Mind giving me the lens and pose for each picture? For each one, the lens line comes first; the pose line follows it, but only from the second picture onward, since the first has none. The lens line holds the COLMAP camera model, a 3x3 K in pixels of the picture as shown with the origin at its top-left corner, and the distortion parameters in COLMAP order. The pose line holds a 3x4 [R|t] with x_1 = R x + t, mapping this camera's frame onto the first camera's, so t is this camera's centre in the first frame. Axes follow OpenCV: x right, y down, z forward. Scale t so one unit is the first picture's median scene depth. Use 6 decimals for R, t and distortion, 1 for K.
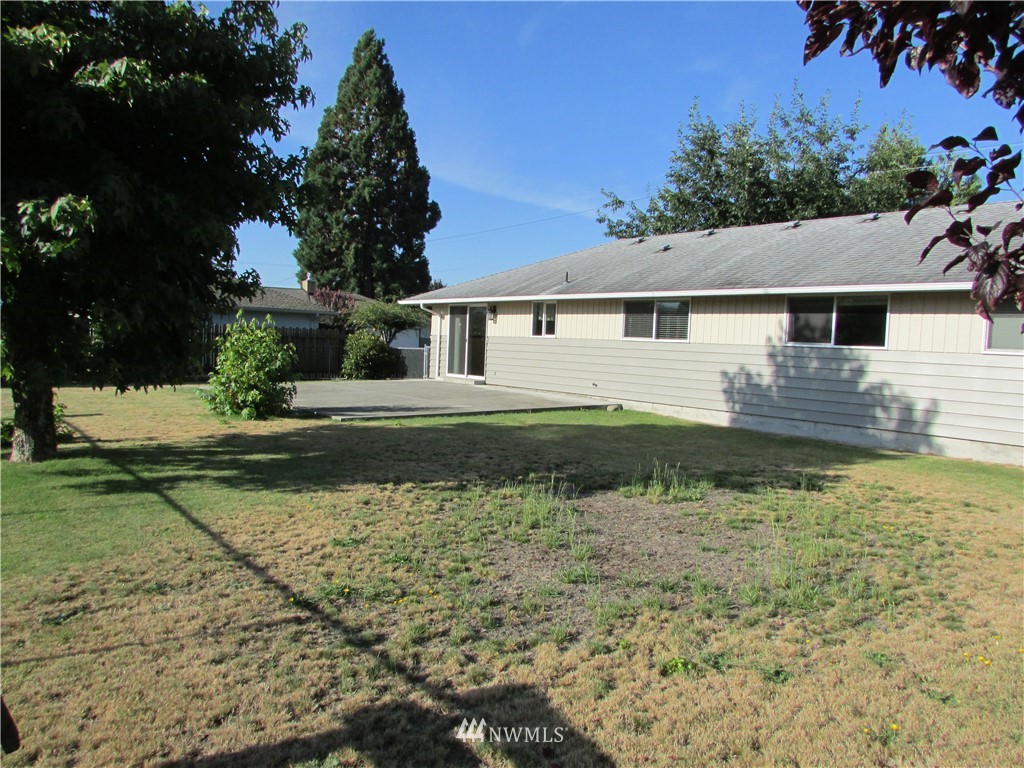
lens RADIAL K [[725.2, 0, 512.0], [0, 725.2, 384.0], [0, 0, 1]] dist [-0.014614, -0.001921]
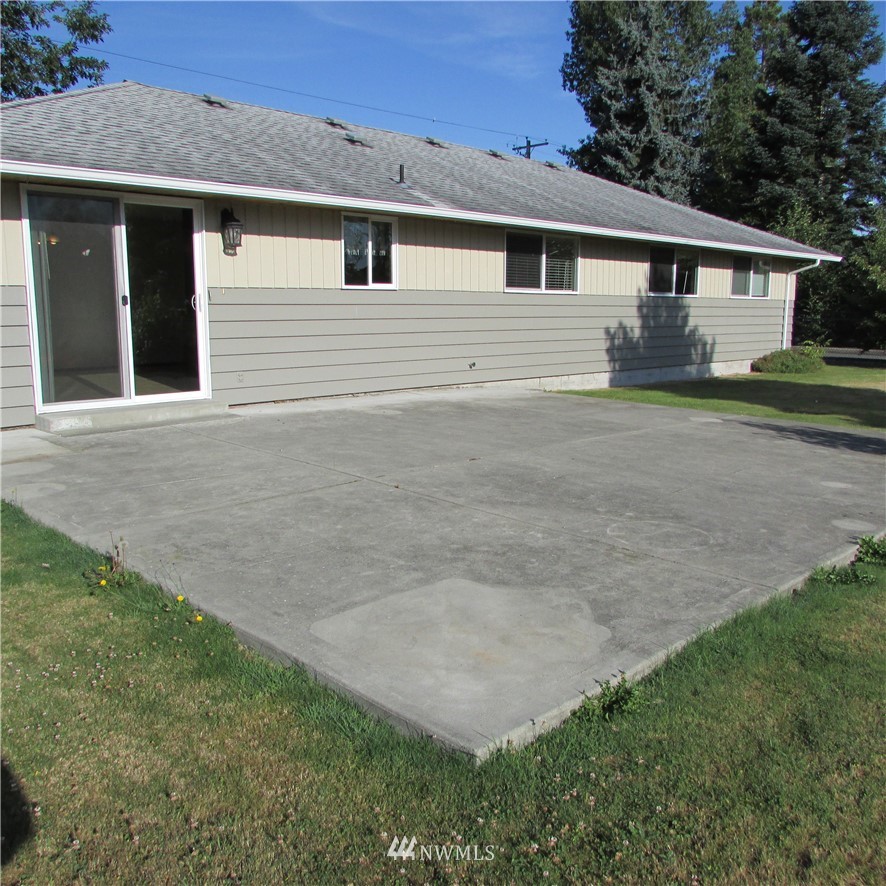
lens RADIAL K [[831.1, 0, 443.0], [0, 831.1, 443.0], [0, 0, 1]] dist [-0.006677, -0.001081]
pose [[-0.106346, -0.232306, 0.966812, -0.690975], [0.022271, 0.971525, 0.235888, -0.123736], [-0.994080, 0.046617, -0.098144, 1.306651]]
